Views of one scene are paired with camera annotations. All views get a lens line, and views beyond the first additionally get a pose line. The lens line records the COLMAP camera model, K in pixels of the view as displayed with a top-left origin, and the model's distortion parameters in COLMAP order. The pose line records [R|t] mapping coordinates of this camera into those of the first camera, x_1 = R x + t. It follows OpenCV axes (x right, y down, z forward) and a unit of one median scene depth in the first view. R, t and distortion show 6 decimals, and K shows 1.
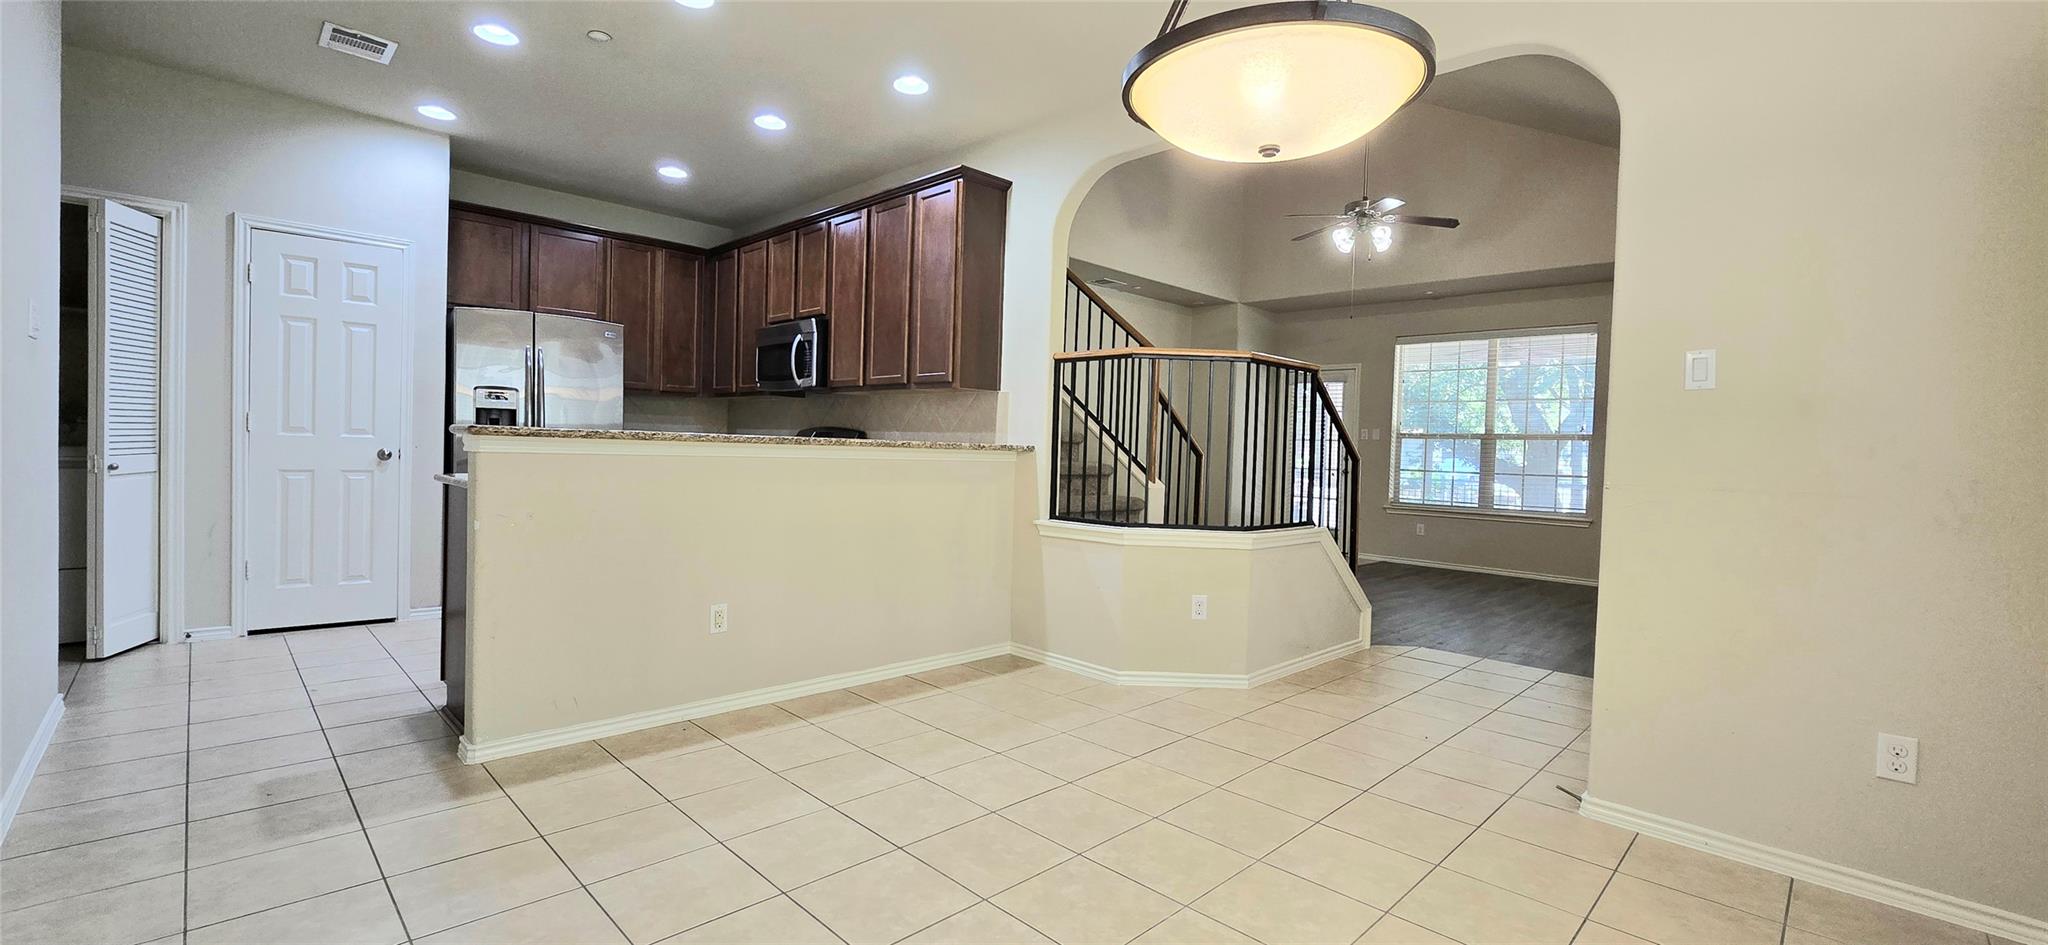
lens RADIAL K [[835.4, 0, 1027.2], [0, 835.4, 467.3], [0, 0, 1]] dist [-0.003394, 0.000038]
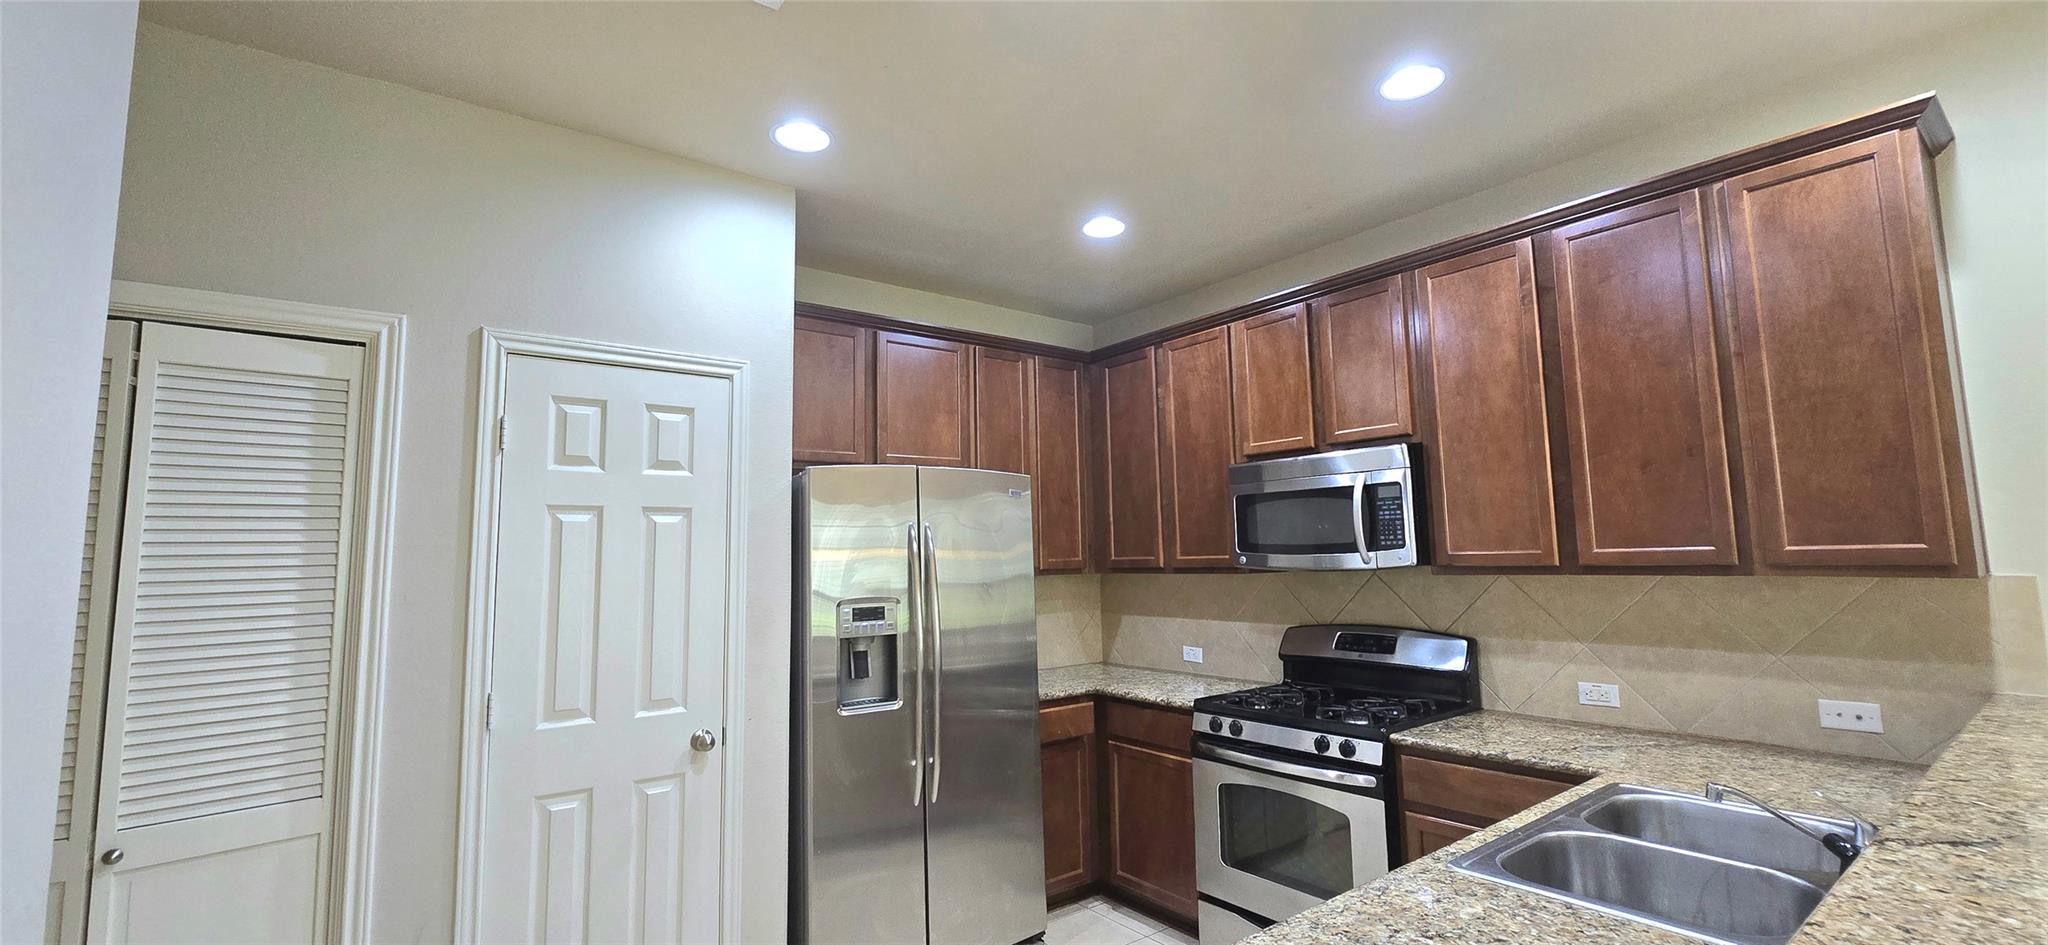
lens RADIAL K [[835.4, 0, 1027.2], [0, 835.4, 467.3], [0, 0, 1]] dist [-0.003394, 0.000038]
pose [[0.990467, -0.065782, -0.121029, -0.437346], [0.049357, 0.989748, -0.134025, -0.100311], [0.128604, 0.126773, 0.983560, 0.421575]]
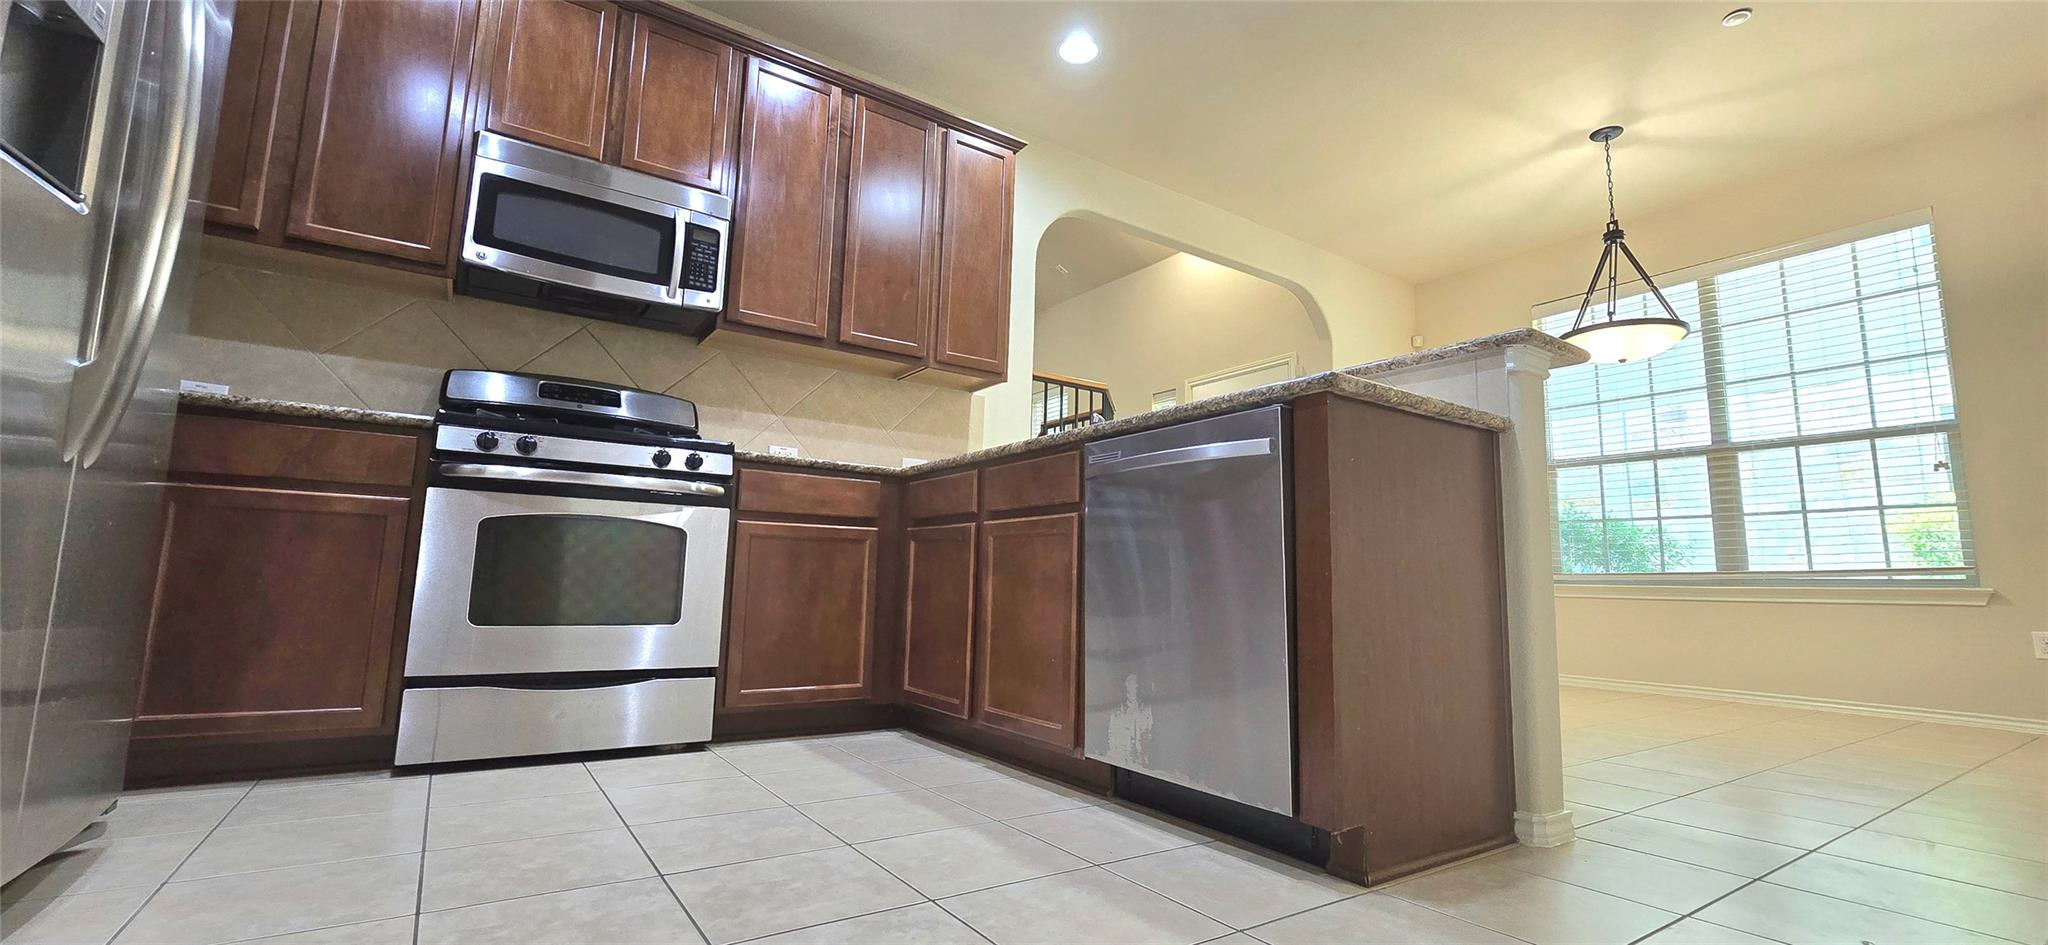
lens RADIAL K [[835.4, 0, 1027.2], [0, 835.4, 467.3], [0, 0, 1]] dist [-0.003394, 0.000038]
pose [[0.183153, 0.106825, 0.977263, -0.761513], [0.001288, 0.994052, -0.108901, 0.070060], [-0.983084, 0.021205, 0.181926, 0.693558]]
